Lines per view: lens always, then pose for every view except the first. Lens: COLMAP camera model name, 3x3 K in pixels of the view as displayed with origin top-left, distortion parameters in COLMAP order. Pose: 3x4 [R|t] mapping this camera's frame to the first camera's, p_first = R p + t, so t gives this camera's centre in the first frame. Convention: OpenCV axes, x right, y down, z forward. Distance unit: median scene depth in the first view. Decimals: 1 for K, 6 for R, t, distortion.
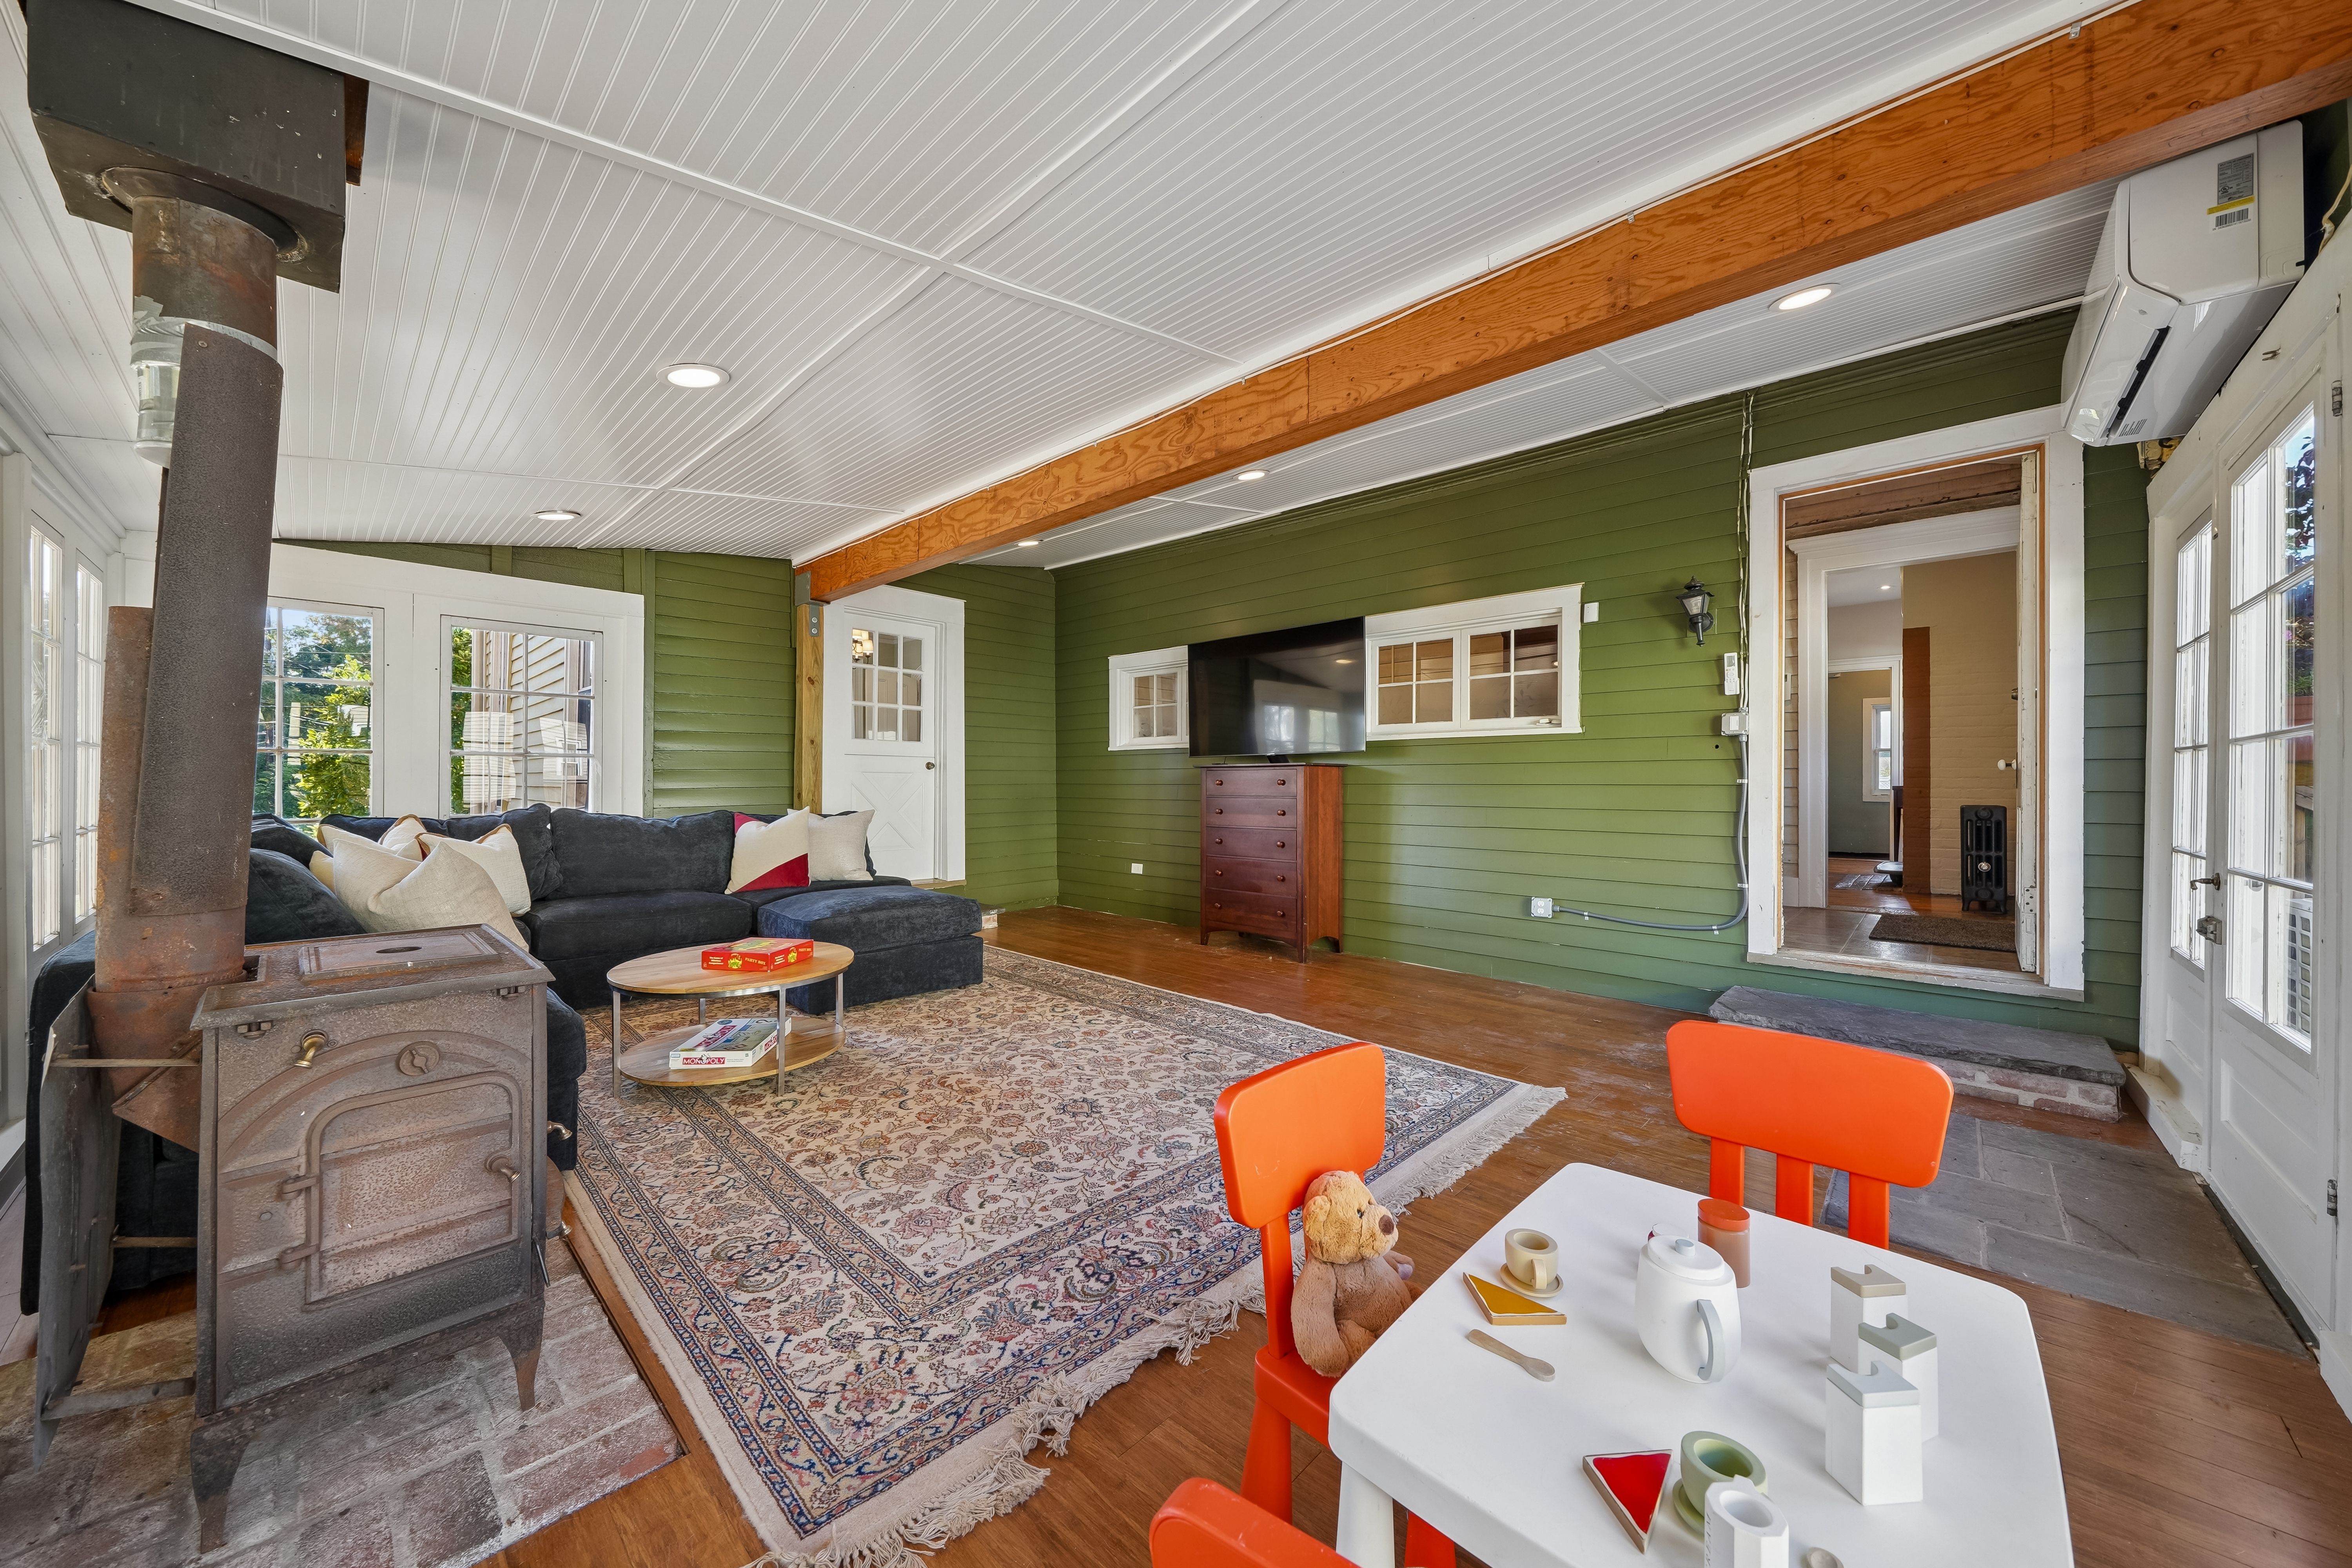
lens RADIAL K [[825.0, 0, 1176.0], [0, 825.0, 784.0], [0, 0, 1]] dist [-0.000982, -0.000090]
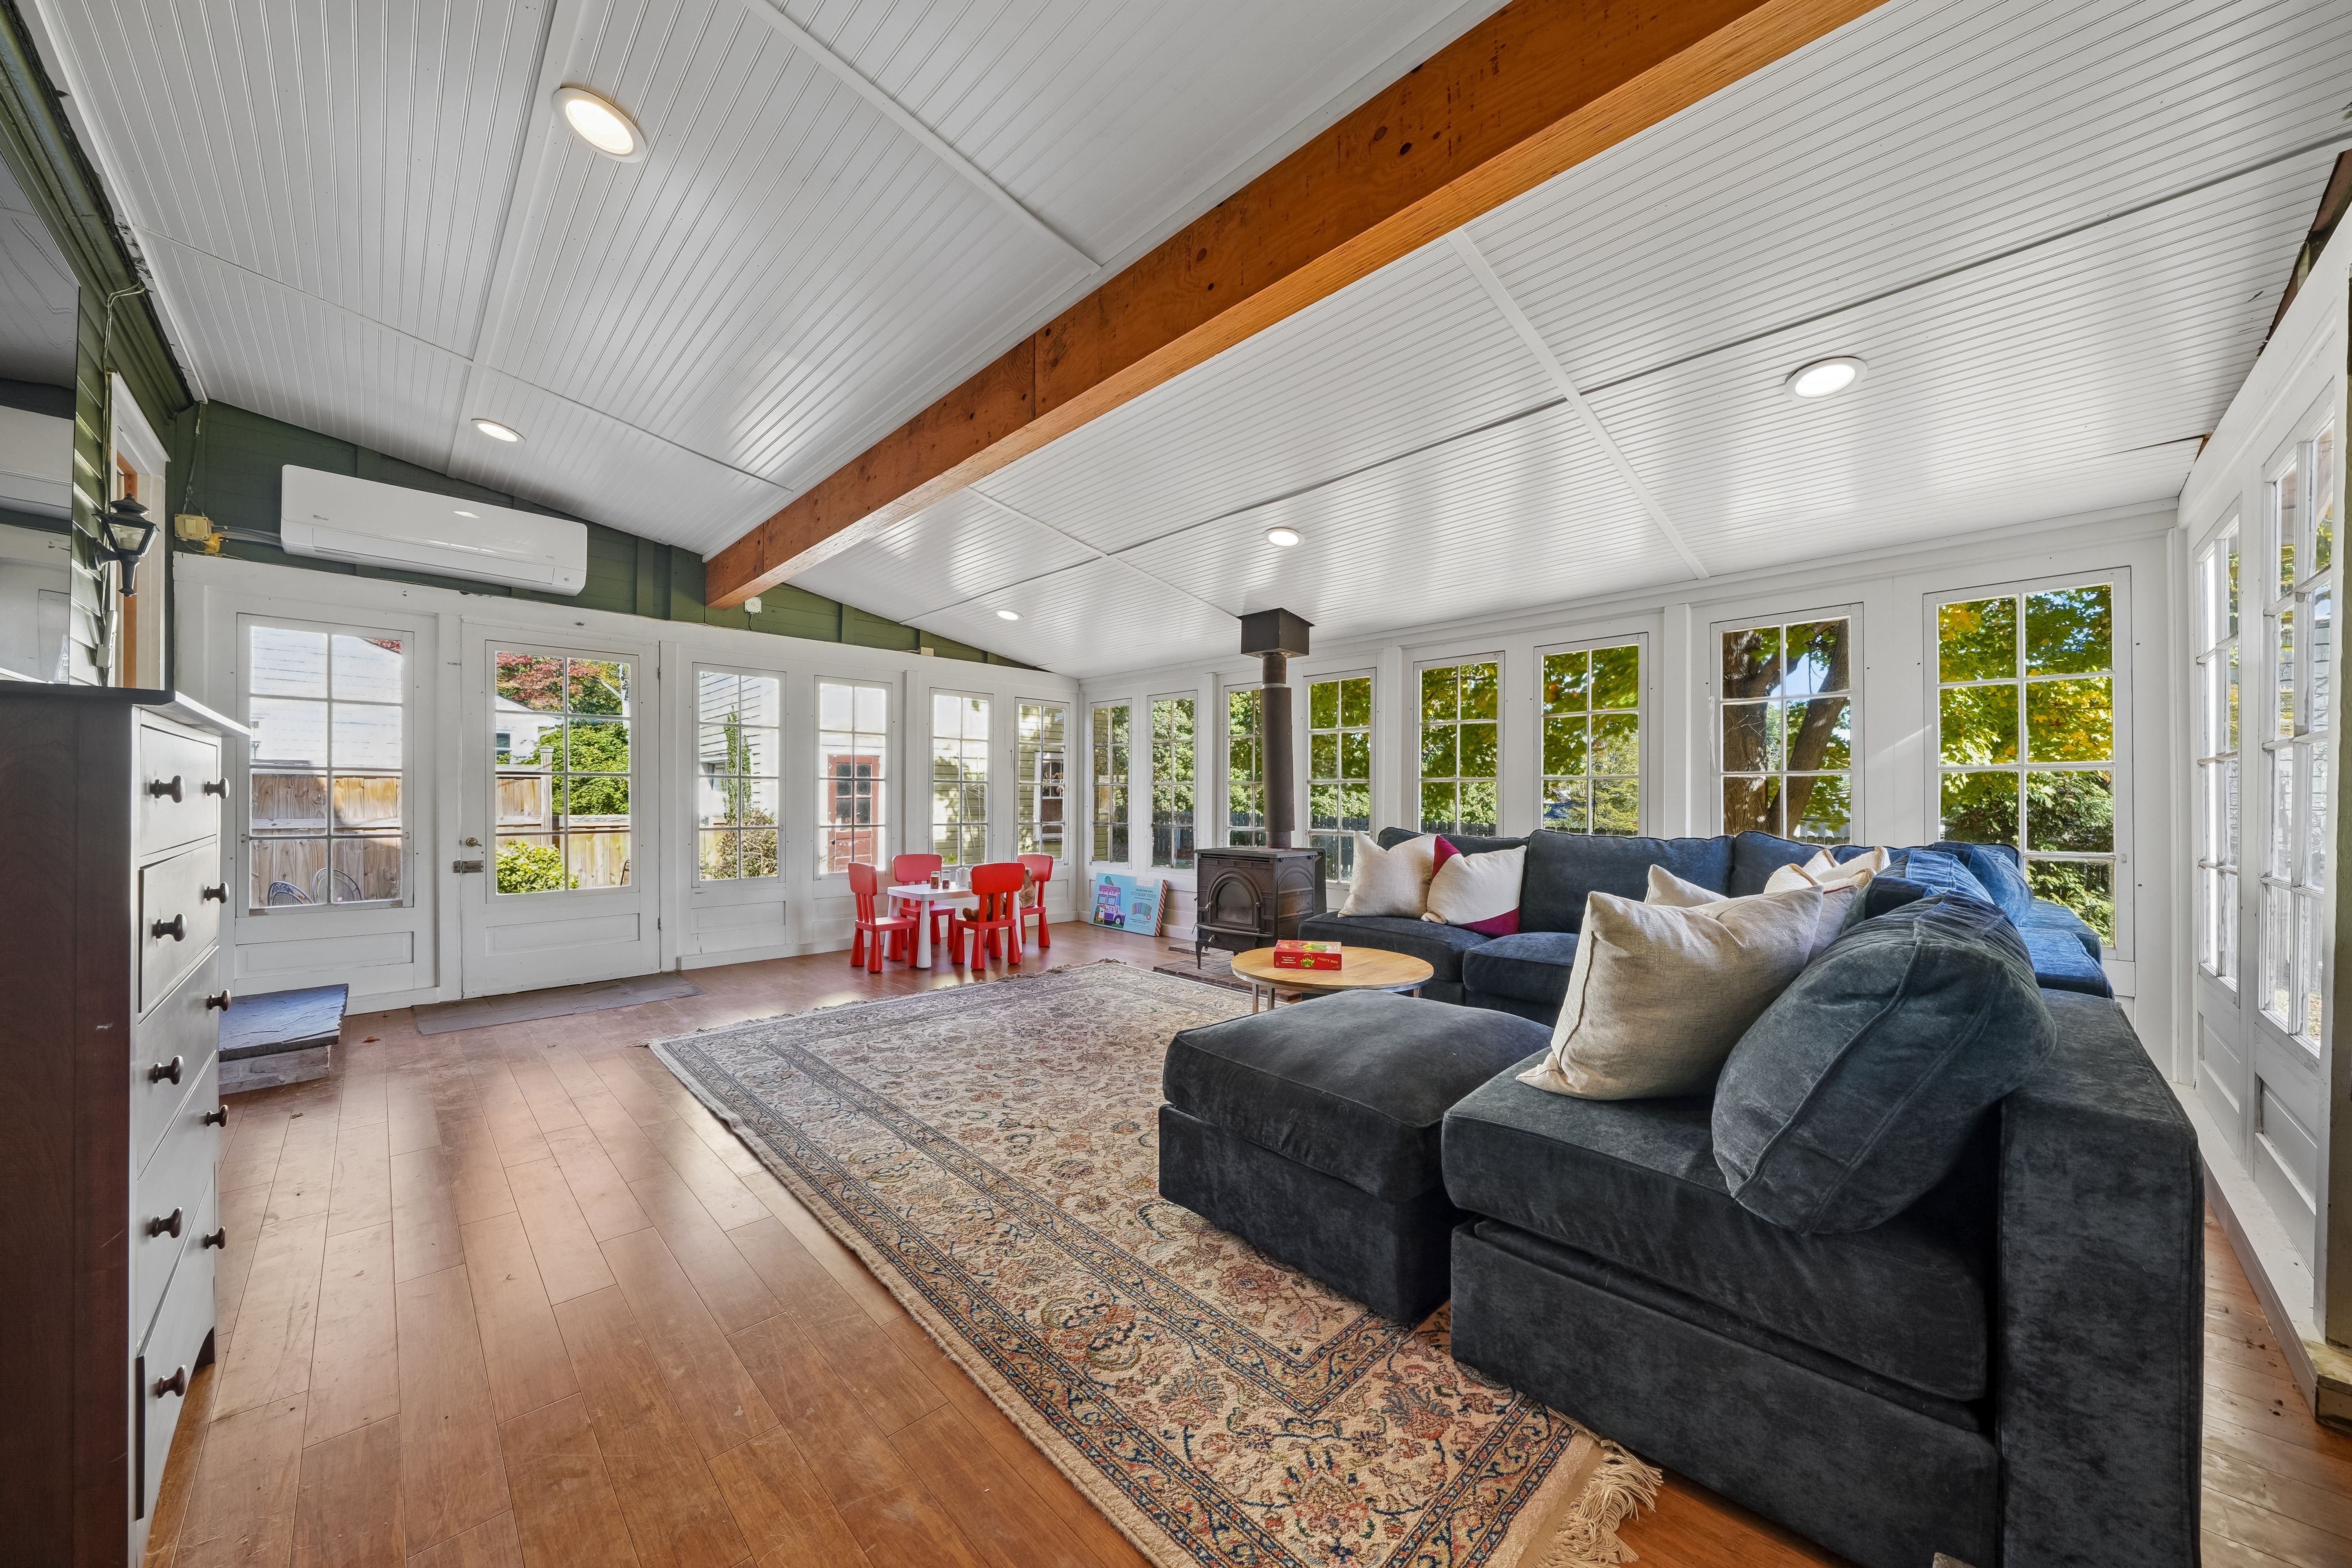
lens RADIAL K [[825.0, 0, 1176.0], [0, 825.0, 784.0], [0, 0, 1]] dist [-0.000982, -0.000090]
pose [[-0.999301, -0.001401, 0.037353, -0.385686], [-0.001938, 0.999895, -0.014349, -0.003961], [-0.037329, -0.014411, -0.999199, 2.204187]]
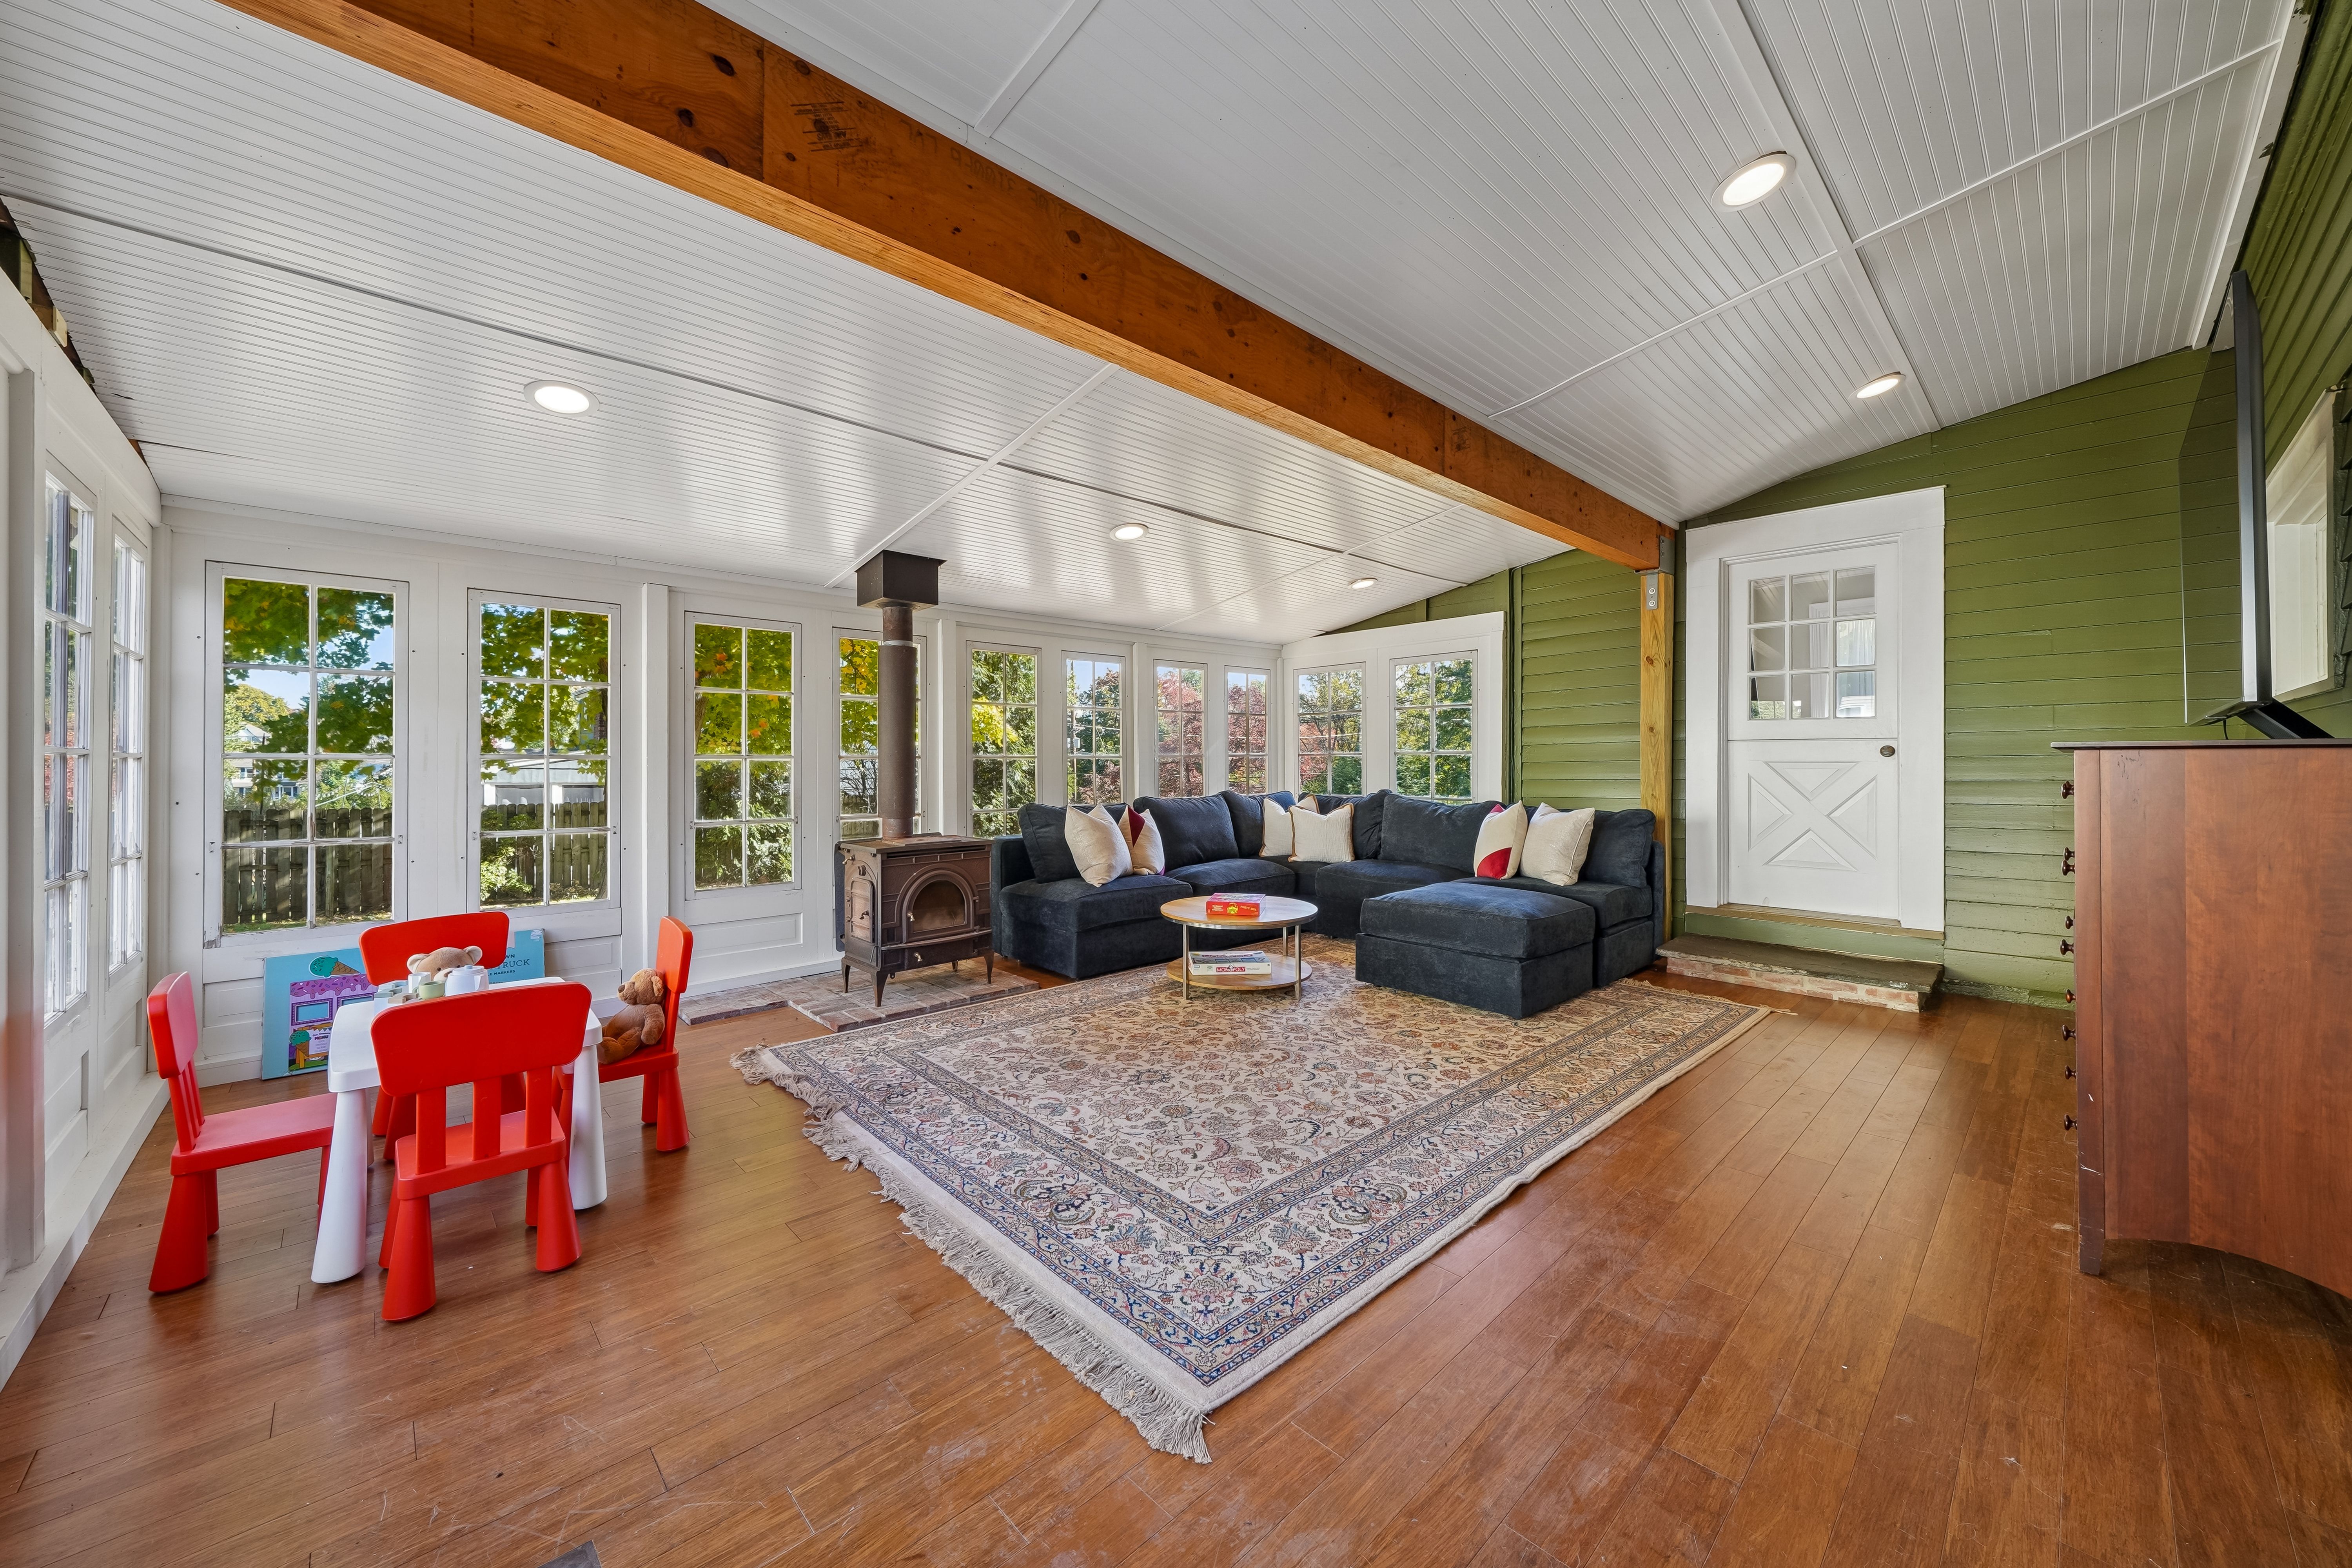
lens RADIAL K [[852.9, 0, 1163.4], [0, 852.9, 759.8], [0, 0, 1]] dist [0.000487, 0.000015]
pose [[-0.063983, -0.005199, -0.997937, 0.963043], [0.004054, 0.999977, -0.005470, -0.029230], [0.997943, -0.004395, -0.063961, 1.014880]]
